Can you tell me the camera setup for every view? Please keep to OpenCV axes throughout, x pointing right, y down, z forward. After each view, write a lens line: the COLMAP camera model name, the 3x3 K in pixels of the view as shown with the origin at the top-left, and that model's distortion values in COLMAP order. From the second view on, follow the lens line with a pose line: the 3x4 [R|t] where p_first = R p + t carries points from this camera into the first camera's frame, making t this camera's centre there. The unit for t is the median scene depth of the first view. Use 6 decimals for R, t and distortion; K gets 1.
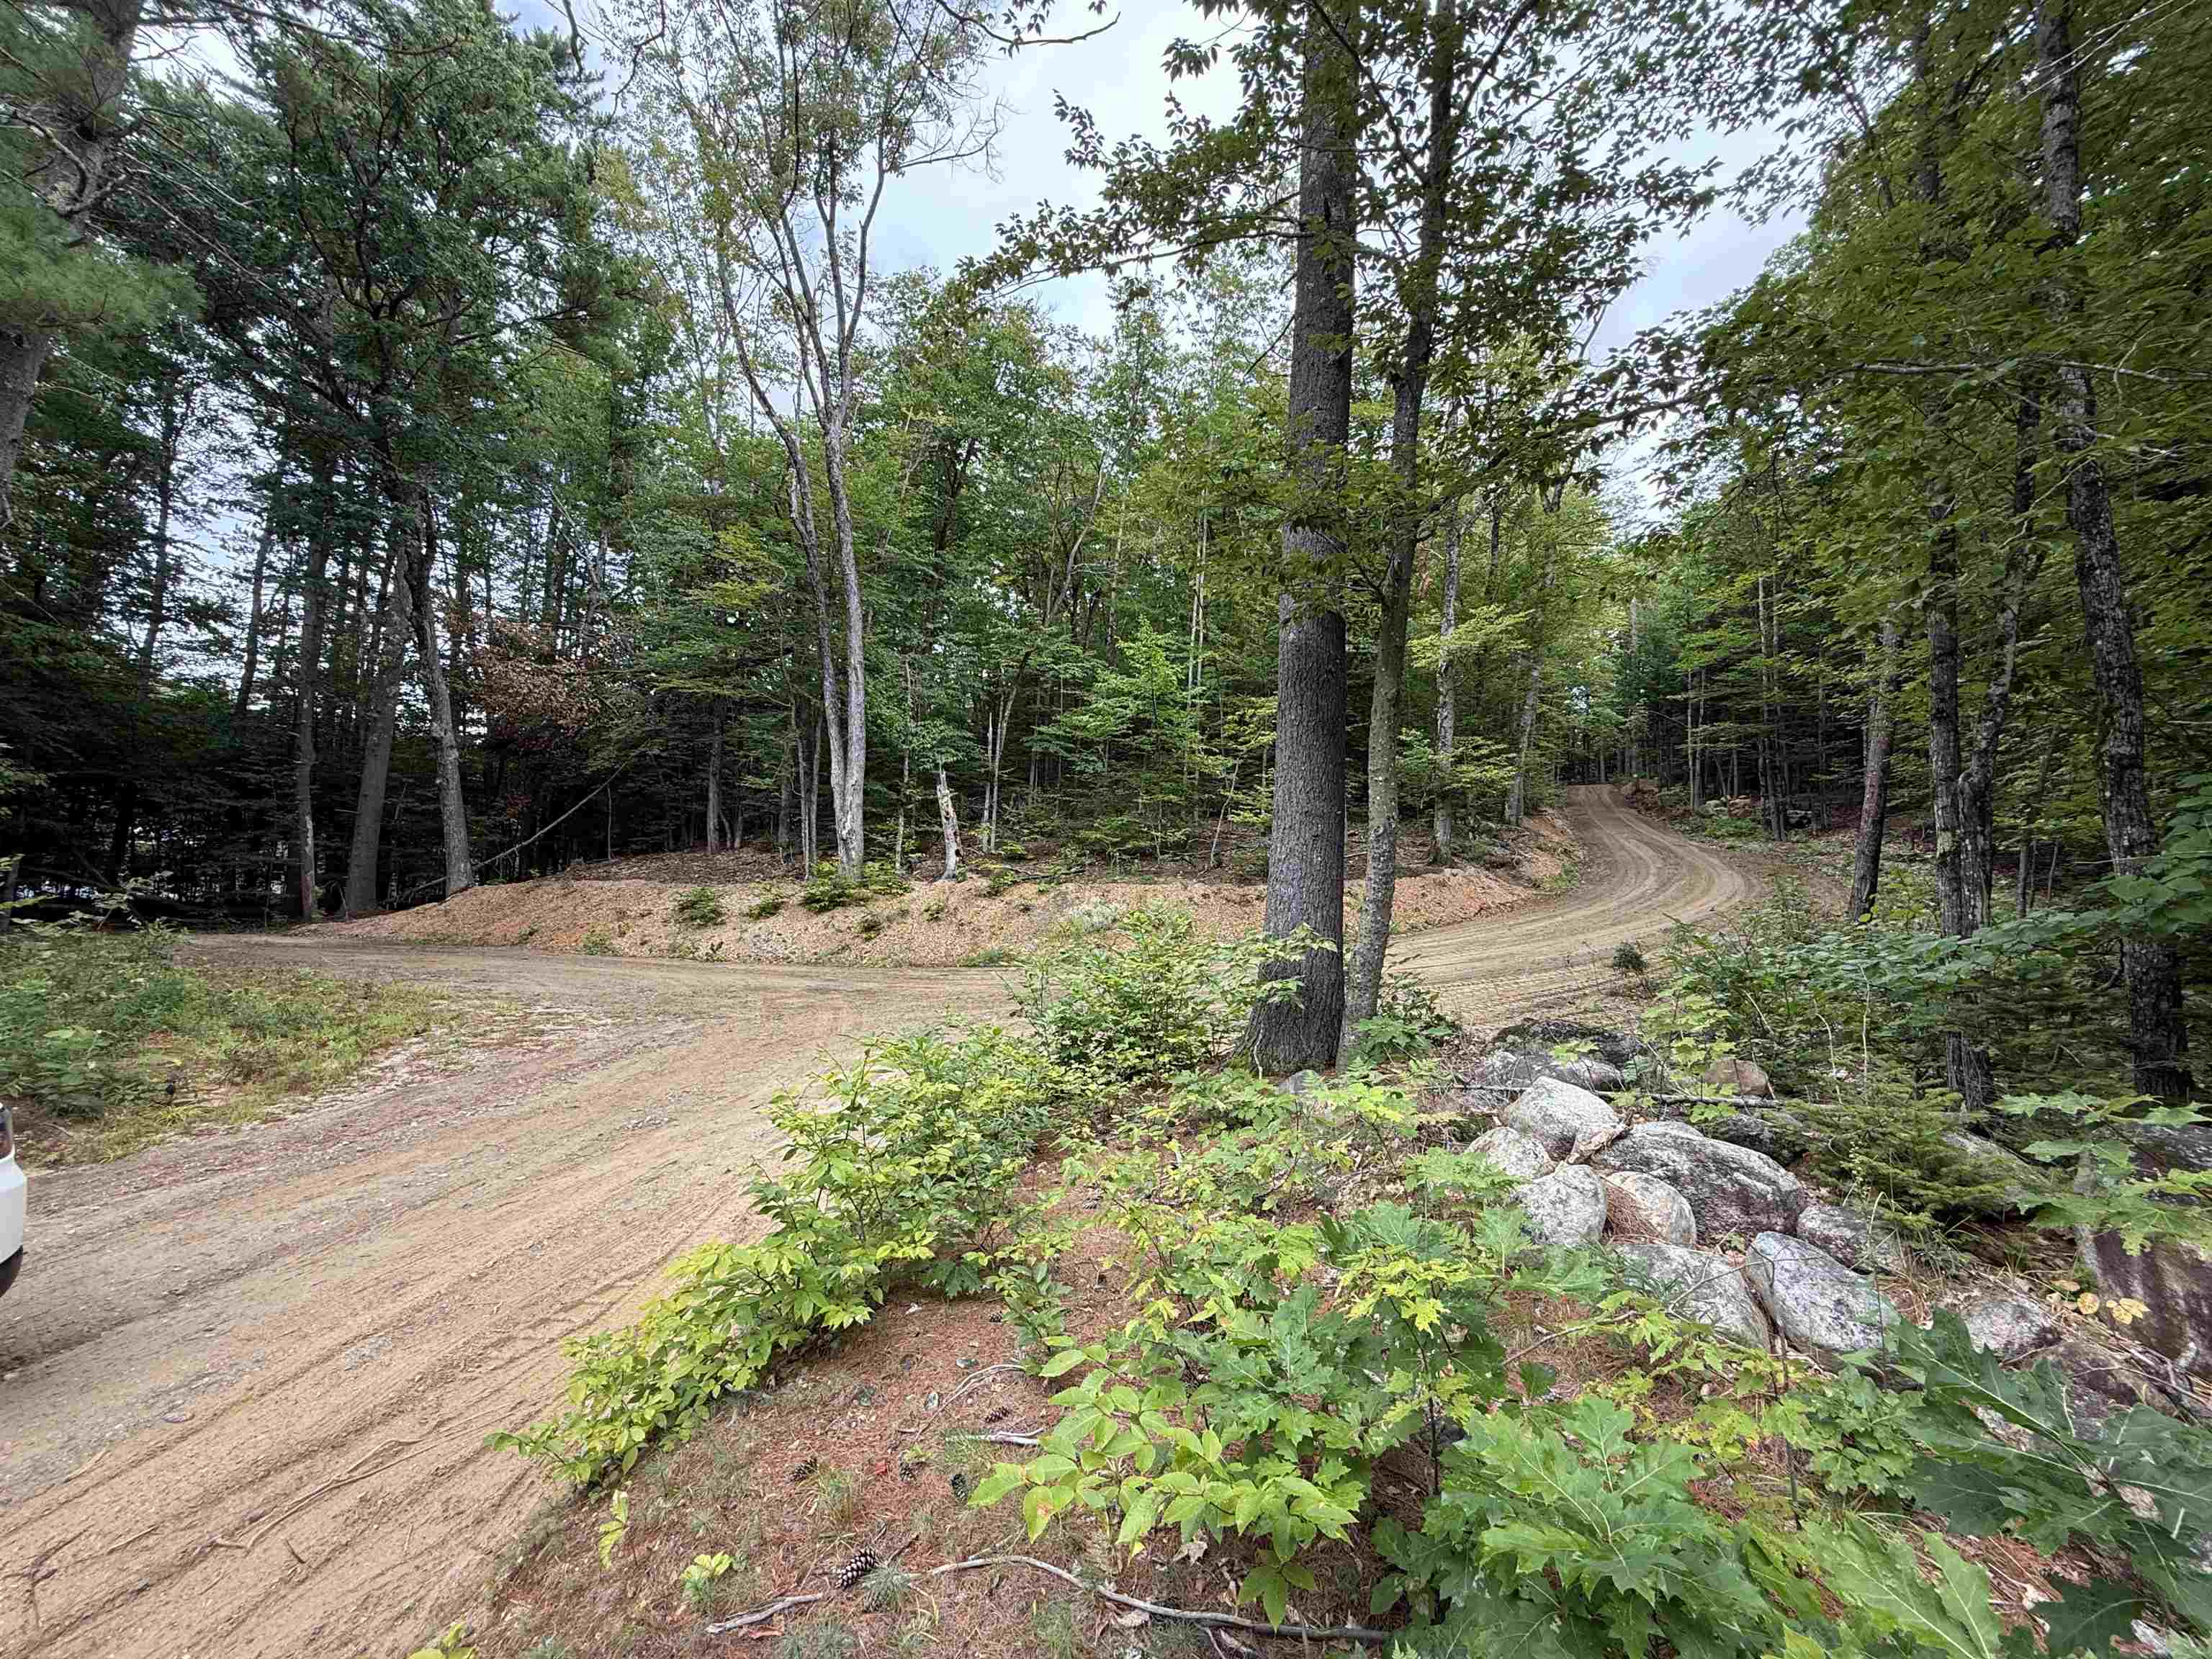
lens RADIAL K [[880.9, 0, 1106.0], [0, 880.9, 829.5], [0, 0, 1]] dist [-0.000918, -0.000174]
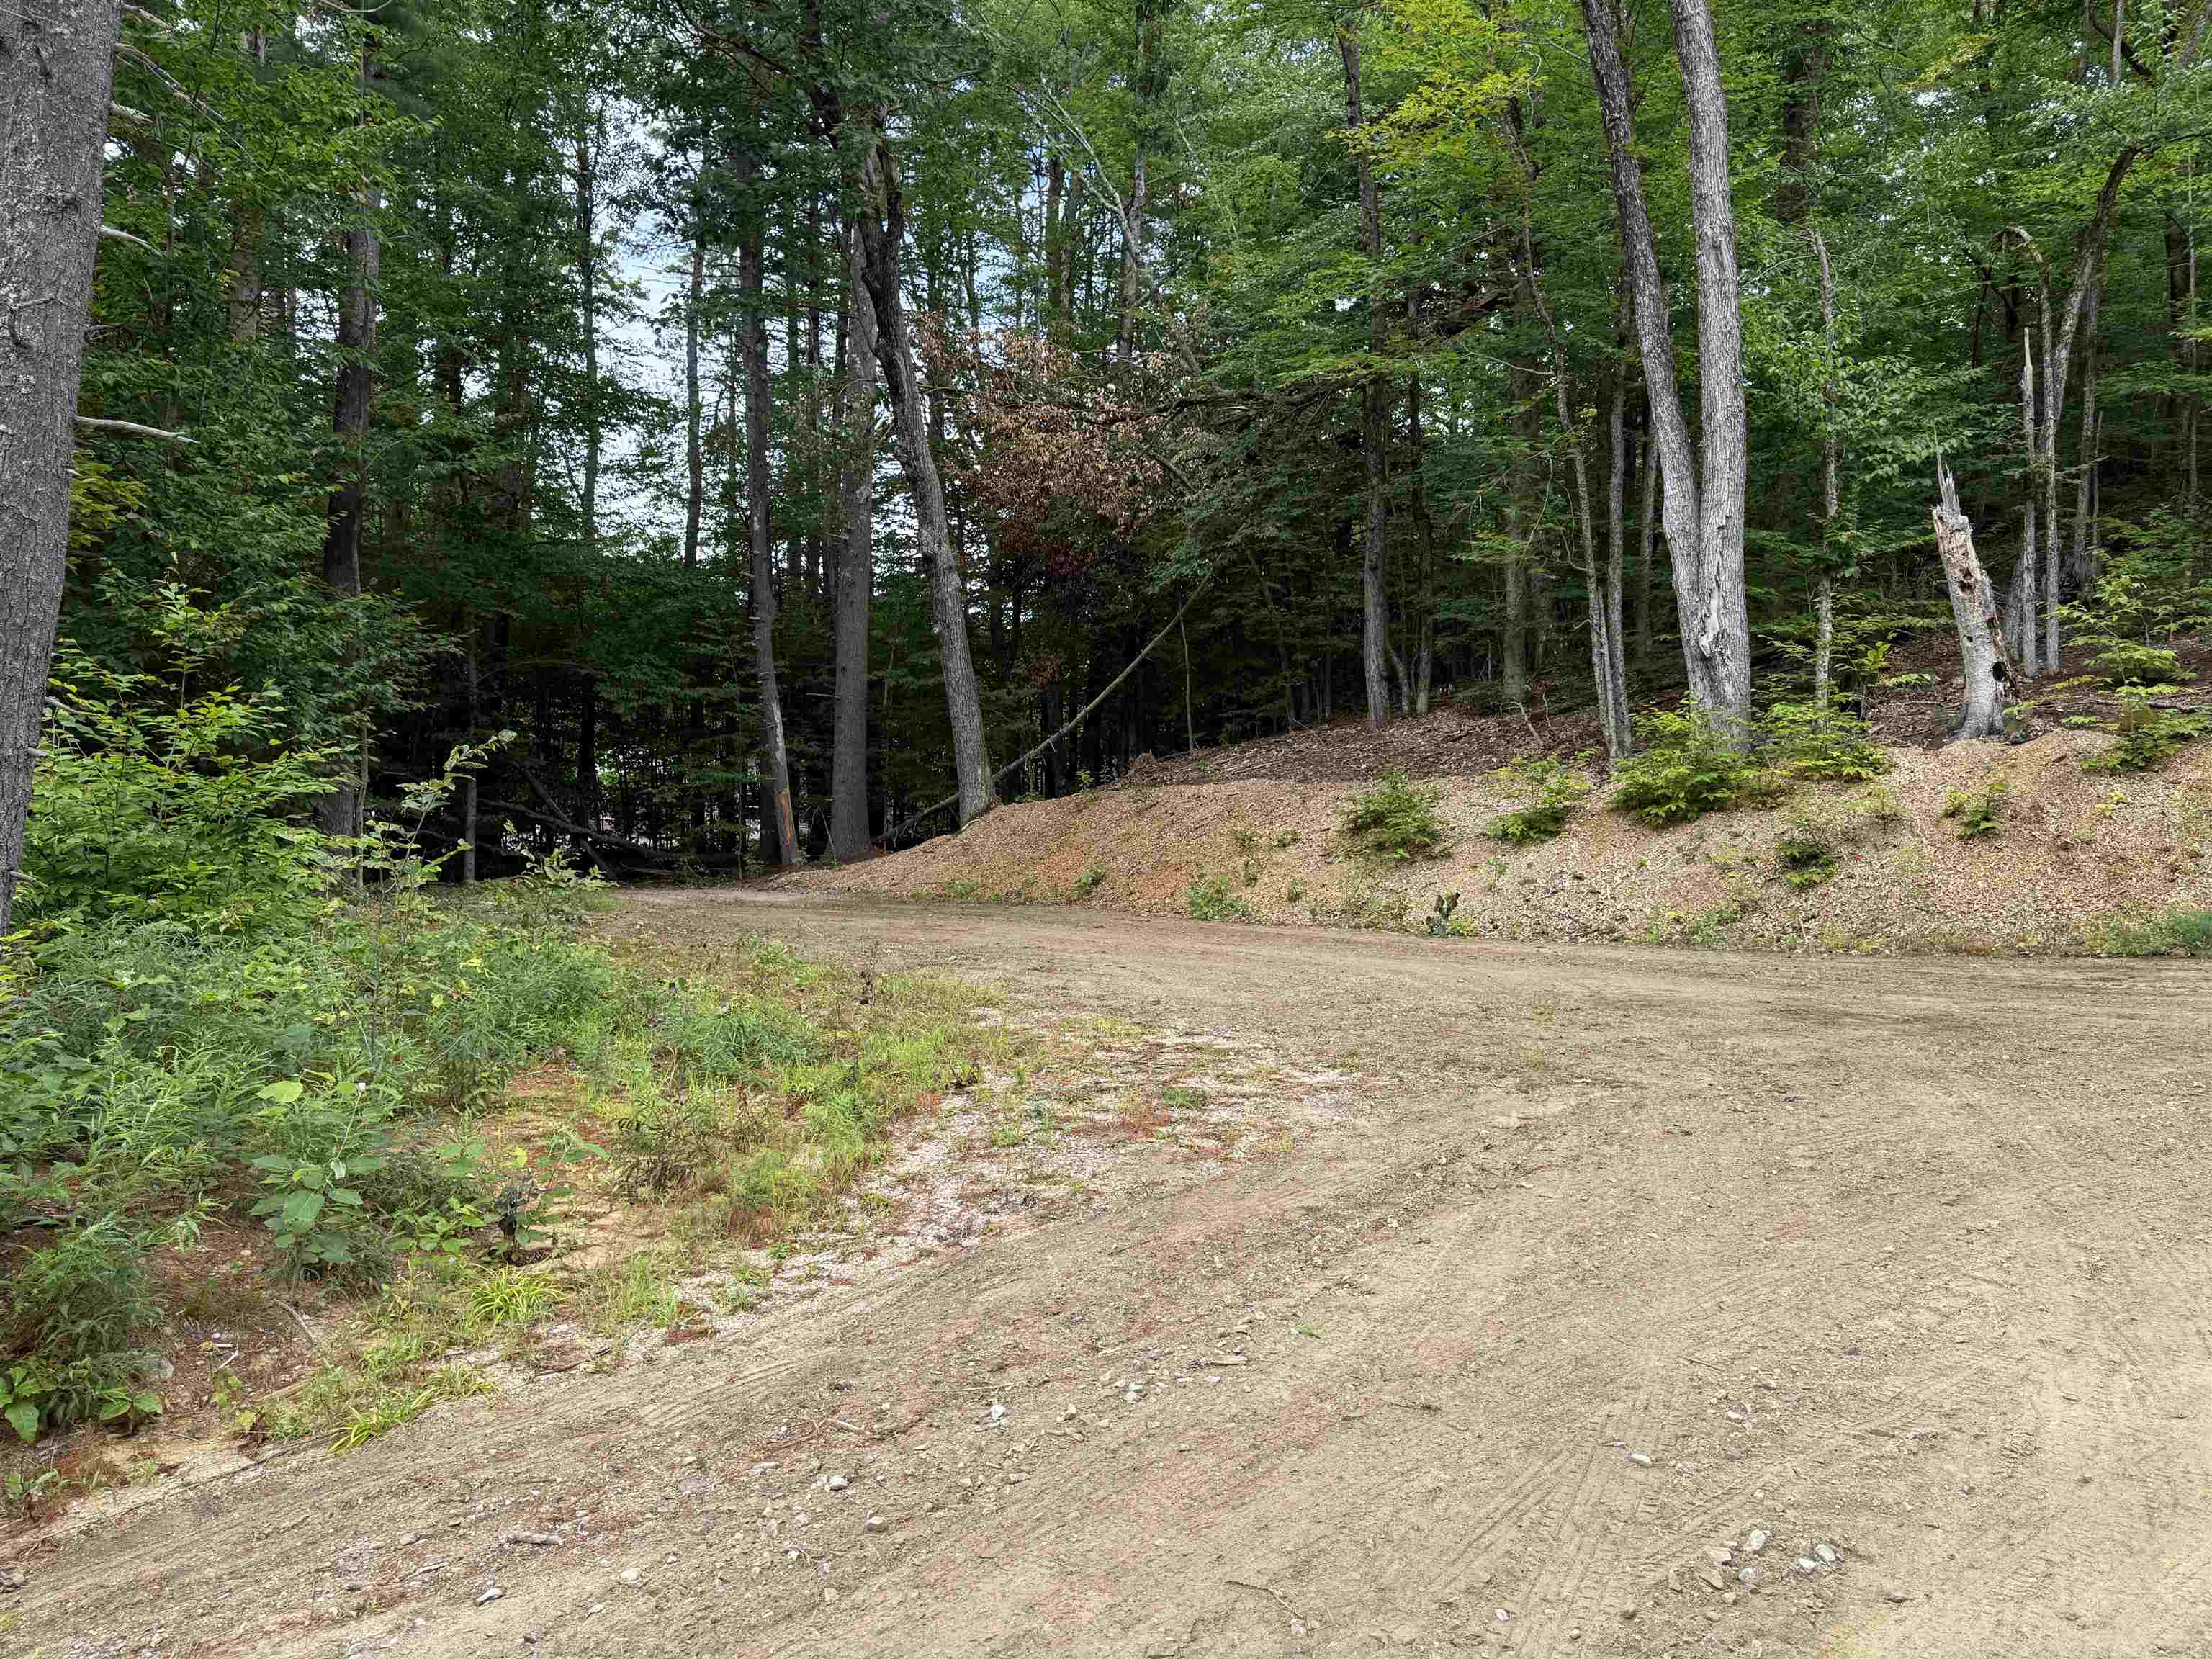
lens RADIAL K [[1553.6, 0, 1106.0], [0, 1553.6, 829.5], [0, 0, 1]] dist [0.085649, -0.001421]
pose [[0.857062, -0.026883, -0.514511, -0.153420], [0.066428, 0.996068, 0.058609, 0.030127], [0.510913, -0.084409, 0.855478, 0.185469]]
